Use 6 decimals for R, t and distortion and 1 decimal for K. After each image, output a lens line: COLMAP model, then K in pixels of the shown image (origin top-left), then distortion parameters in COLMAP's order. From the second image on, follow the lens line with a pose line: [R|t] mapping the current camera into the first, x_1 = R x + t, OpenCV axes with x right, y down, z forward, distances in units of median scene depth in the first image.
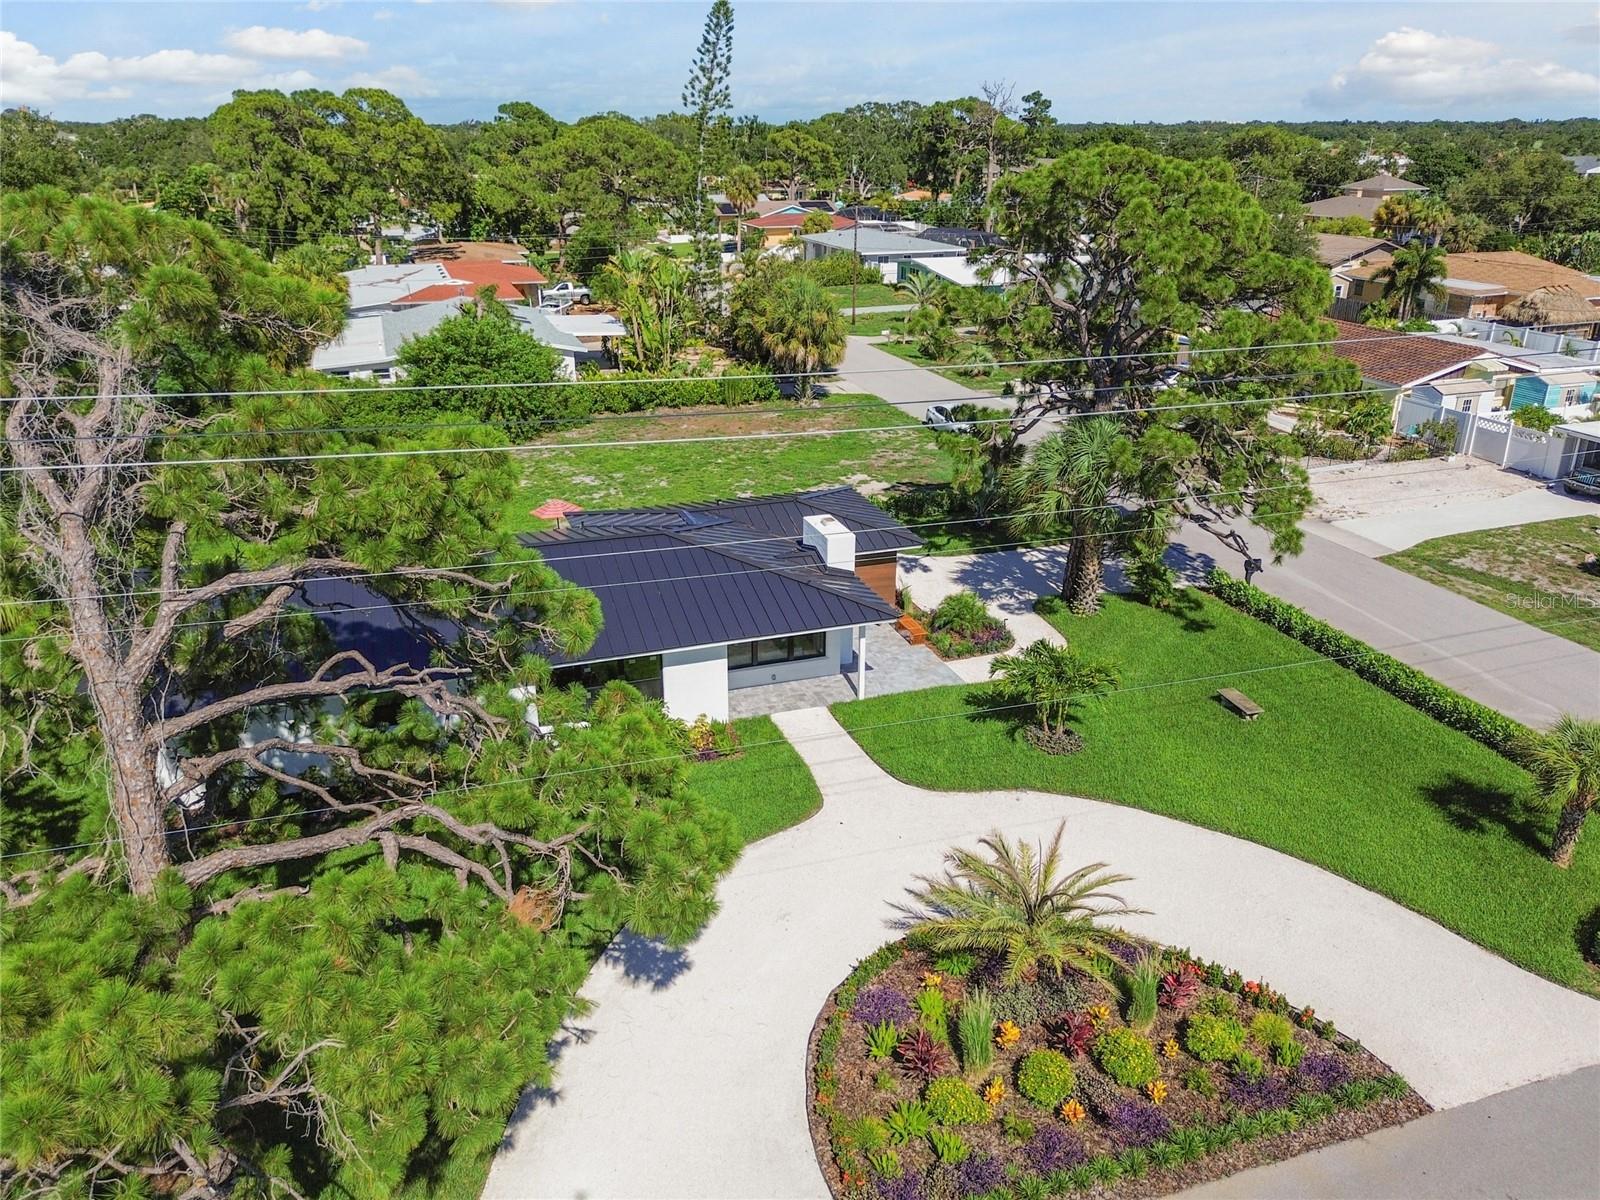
lens RADIAL K [[1182.1, 0, 800.0], [0, 1182.1, 600.0], [0, 0, 1]] dist [0.061322, -0.062768]
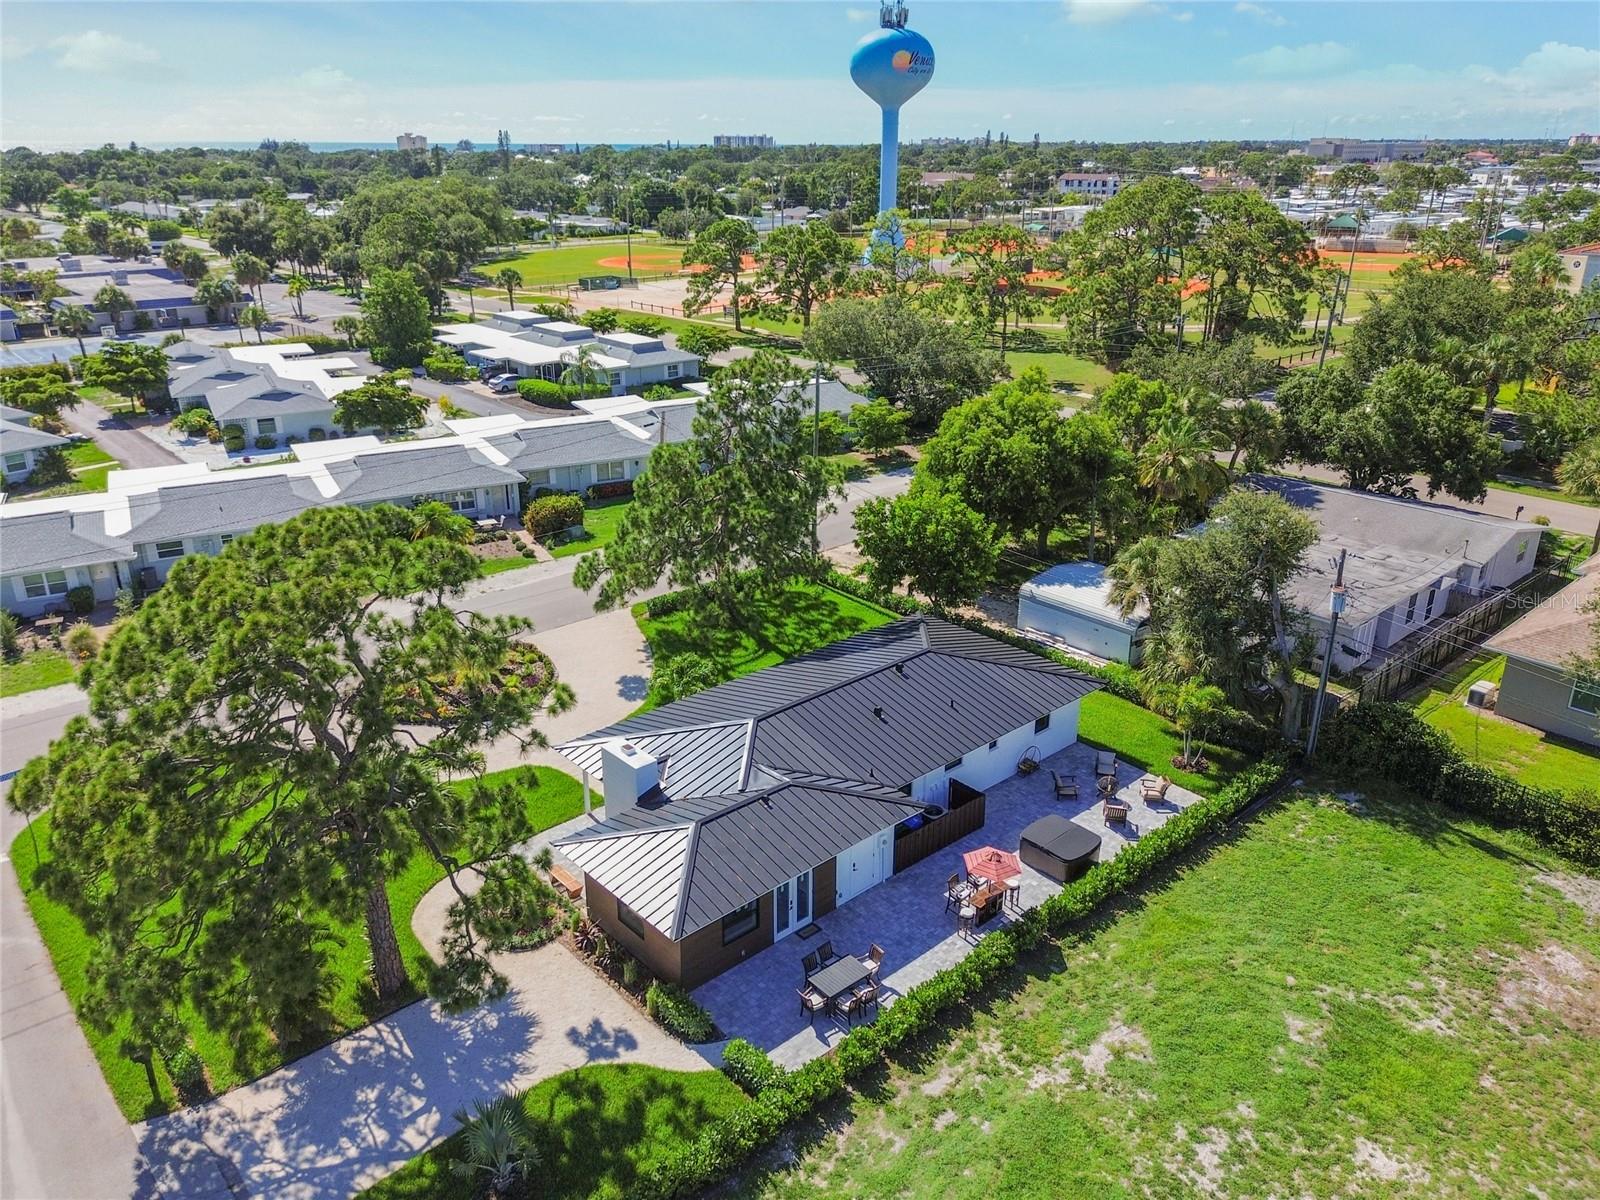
lens RADIAL K [[1151.3, 0, 790.7], [0, 1151.3, 594.0], [0, 0, 1]] dist [0.079090, -0.084673]
pose [[-0.925567, 0.140818, -0.351421, 0.221667], [-0.133415, 0.747377, 0.650867, -0.827443], [0.354298, 0.649306, -0.672960, 1.510174]]
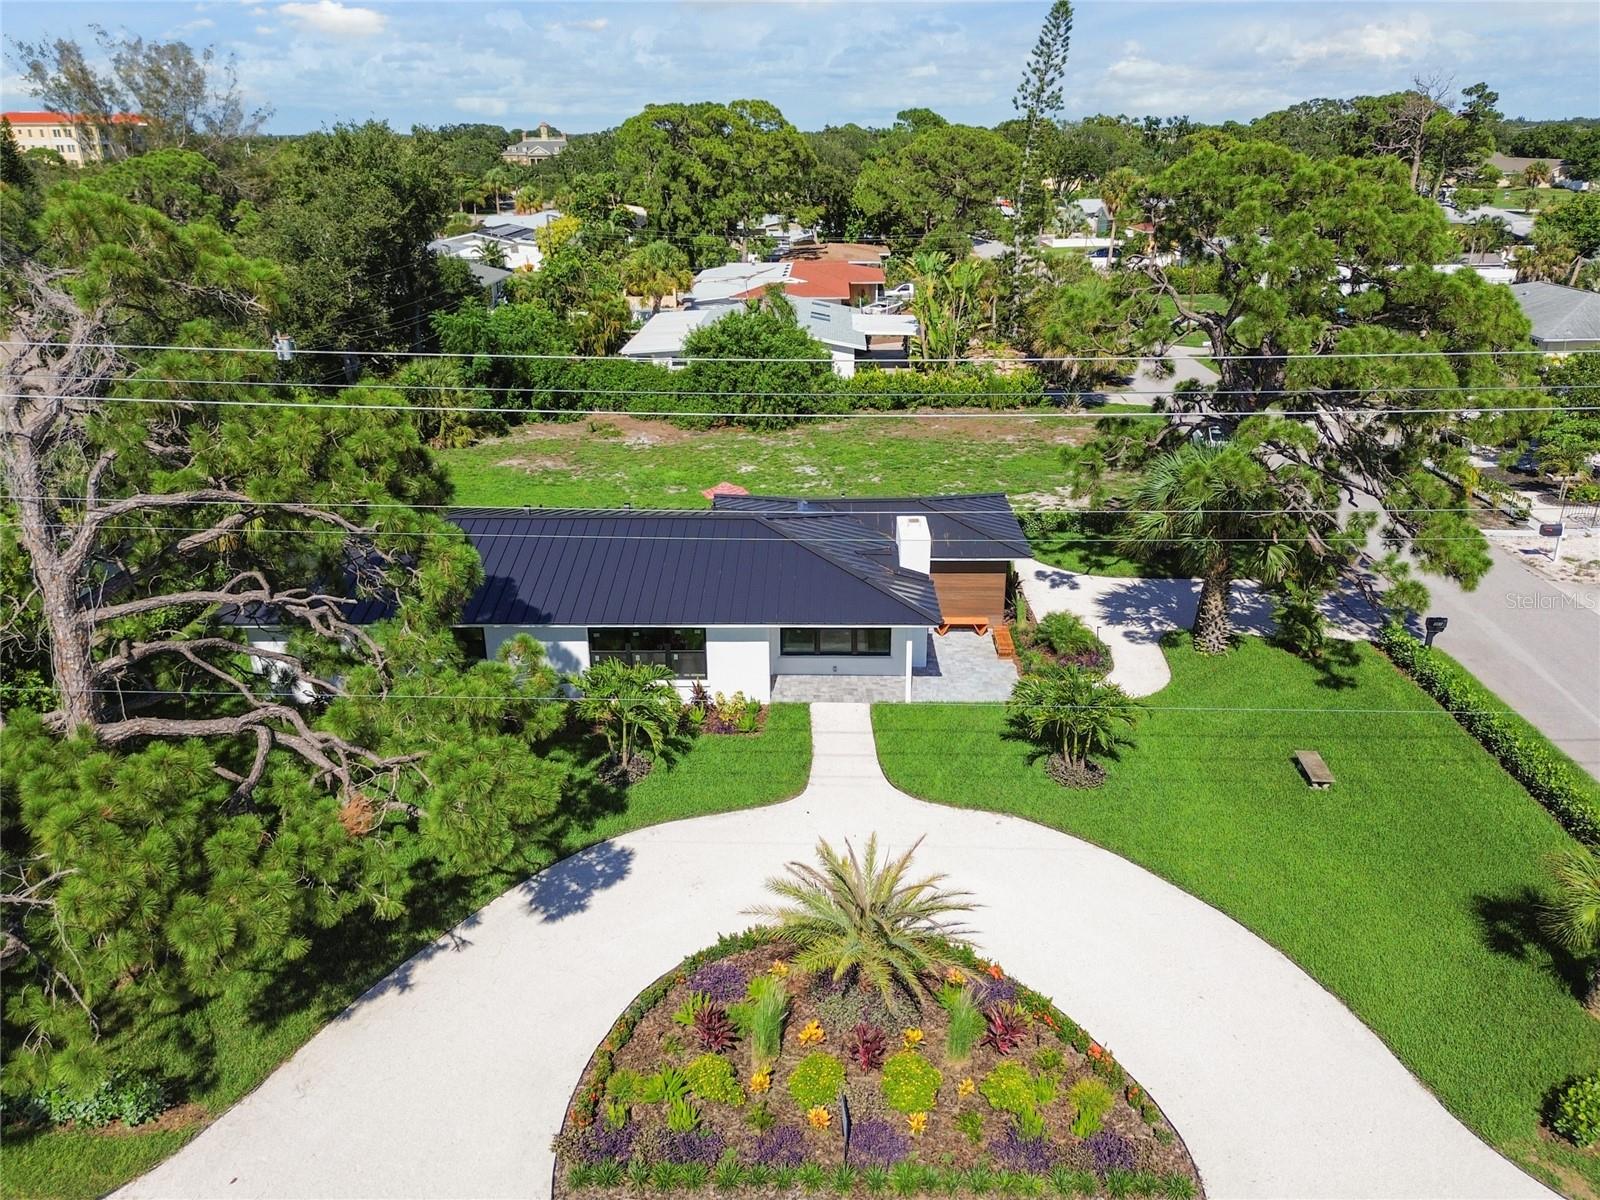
lens RADIAL K [[1179.1, 0, 800.0], [0, 1179.1, 600.0], [0, 0, 1]] dist [0.056950, -0.055164]
pose [[0.936239, 0.119163, -0.330541, 0.237668], [-0.119881, 0.992620, 0.018294, -0.007284], [0.330281, 0.022498, 0.943614, 0.025513]]
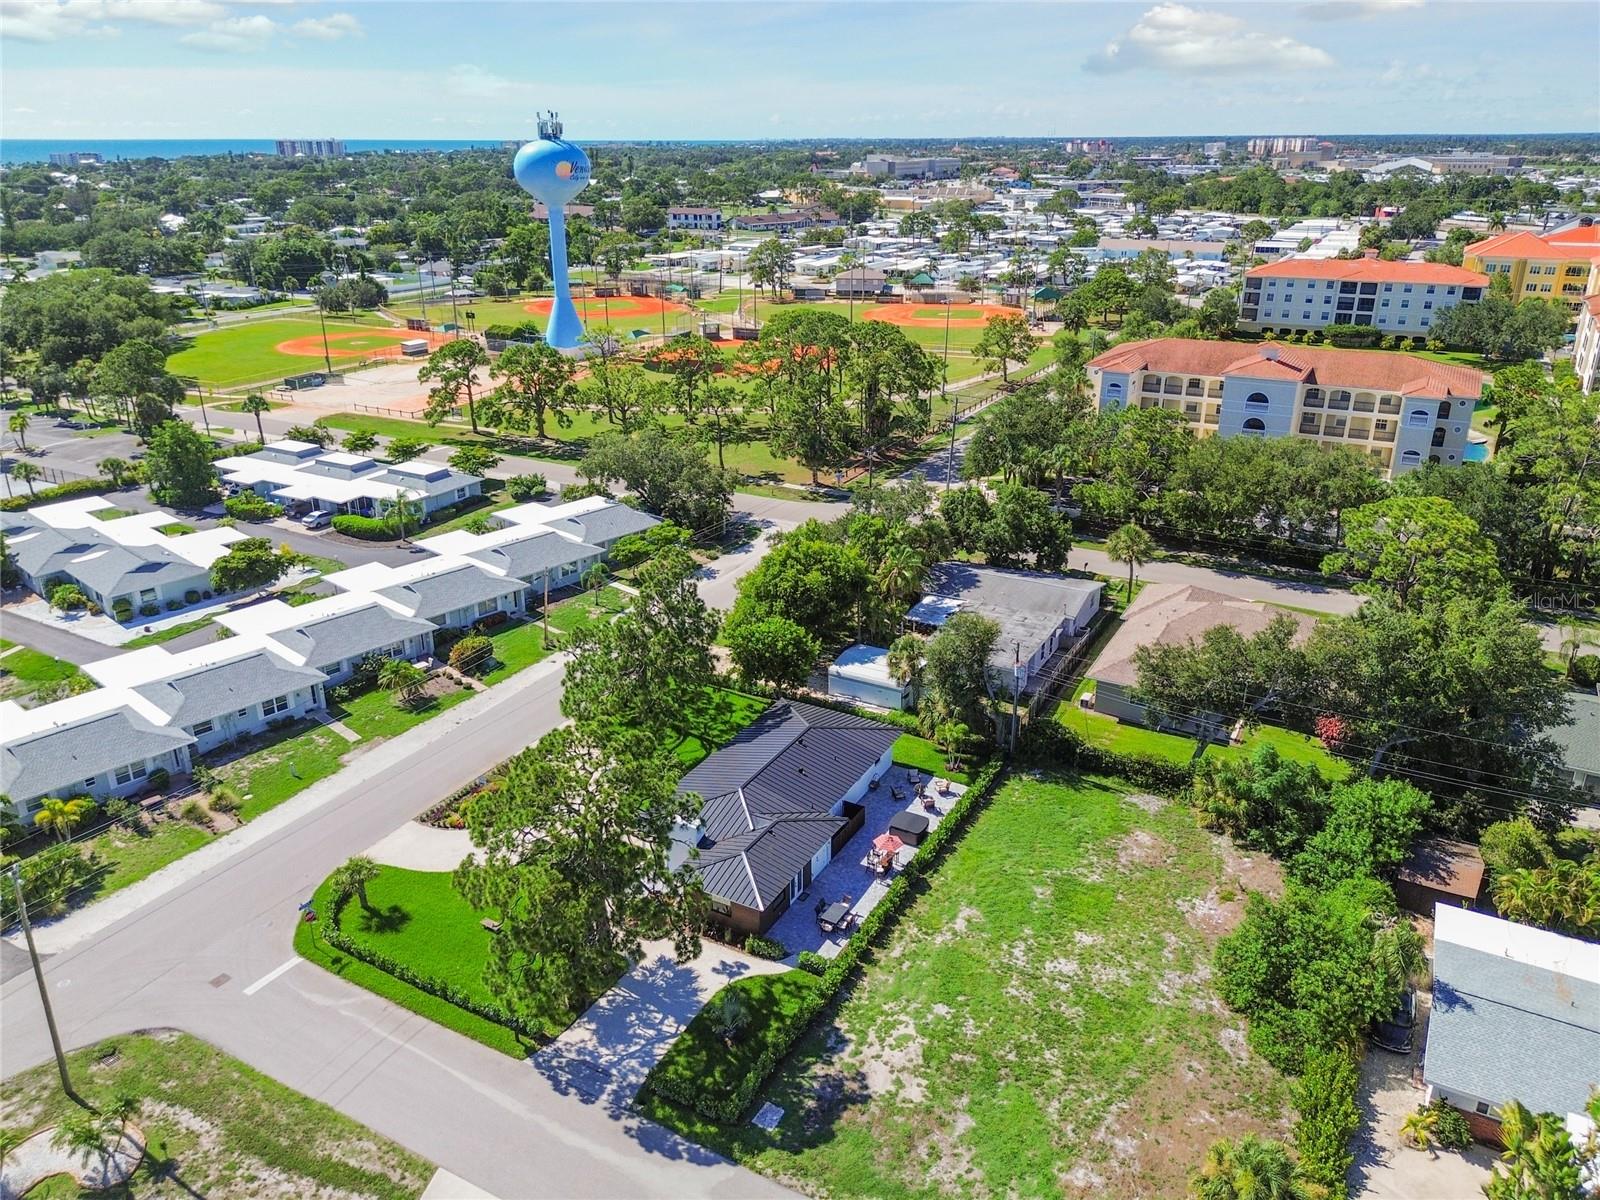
lens RADIAL K [[1151.3, 0, 790.7], [0, 1151.3, 594.0], [0, 0, 1]] dist [0.079090, -0.084673]
pose [[-0.747962, 0.246804, -0.616151, 0.898601], [-0.236670, 0.768111, 0.594973, -1.410279], [0.620113, 0.590842, -0.516106, 1.685919]]
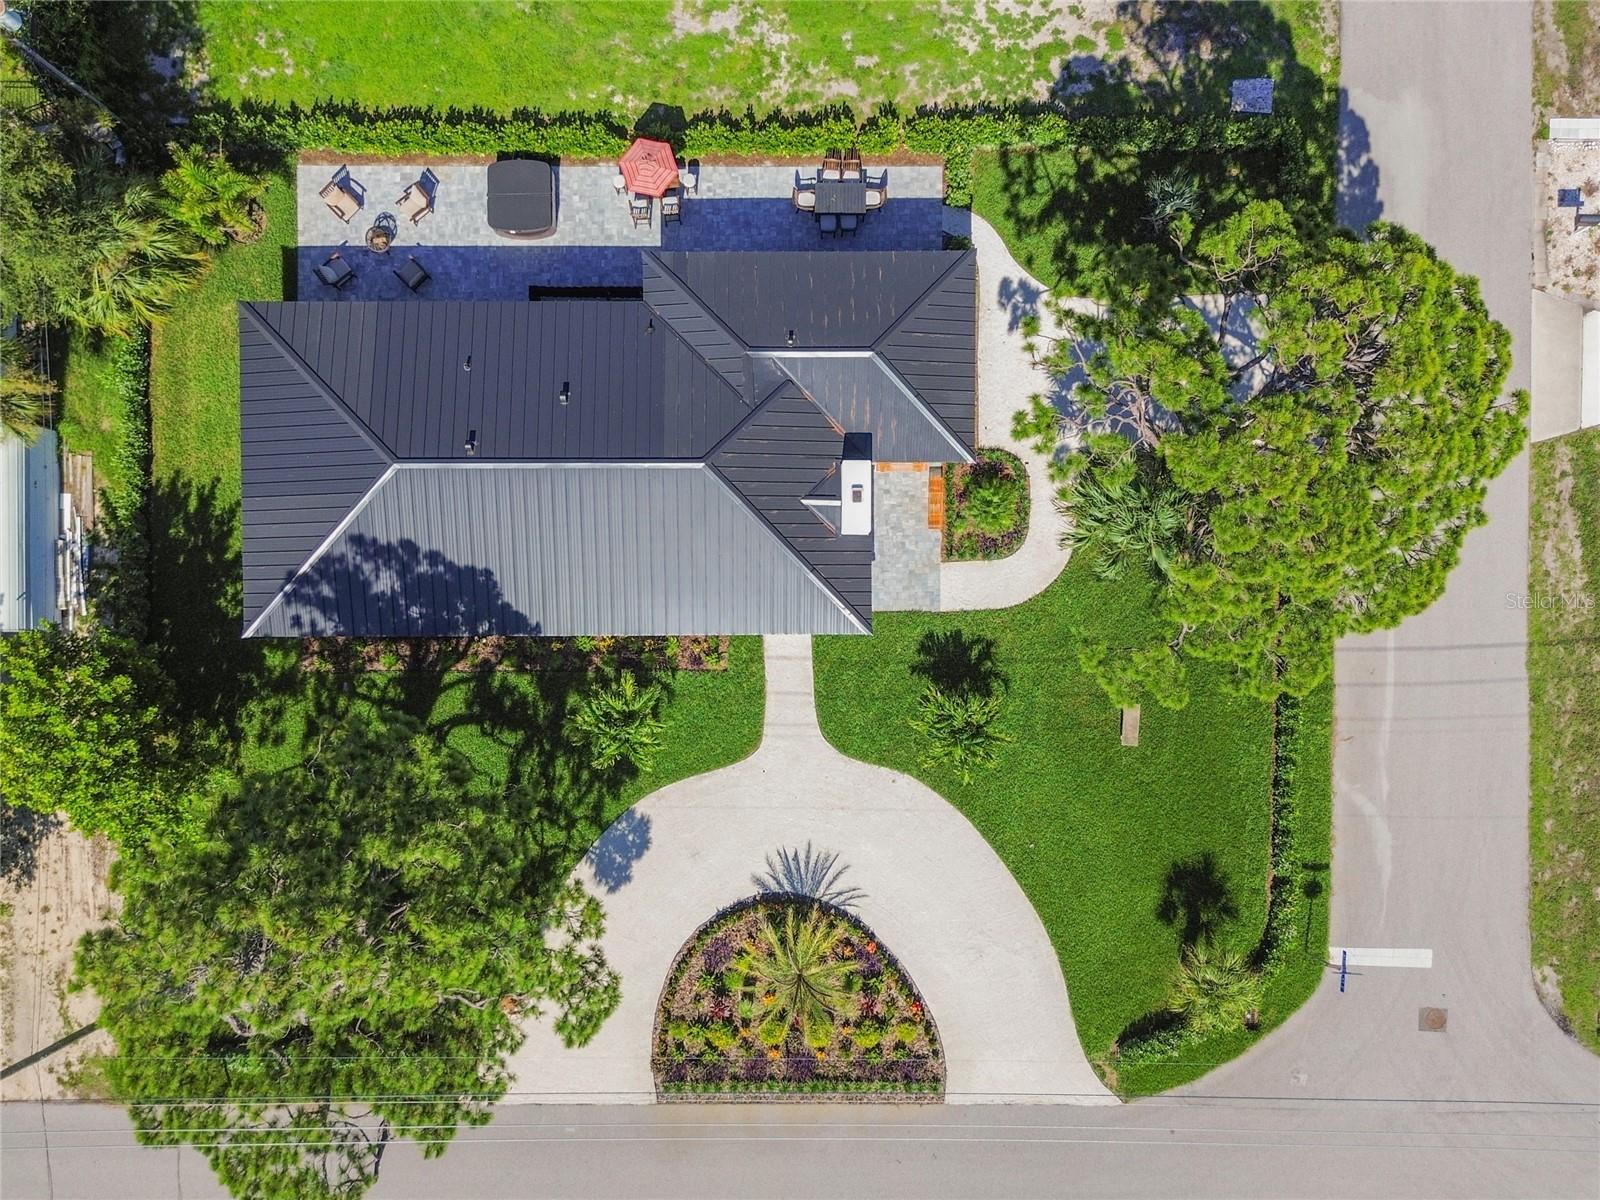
lens RADIAL K [[1128.8, 0, 800.0], [0, 1128.8, 600.0], [0, 0, 1]] dist [0.067071, -0.059226]
pose [[0.944697, 0.327889, -0.006004, 0.010900], [-0.111239, 0.337612, 0.934689, -0.831670], [0.308501, -0.882331, 0.355415, 0.489788]]
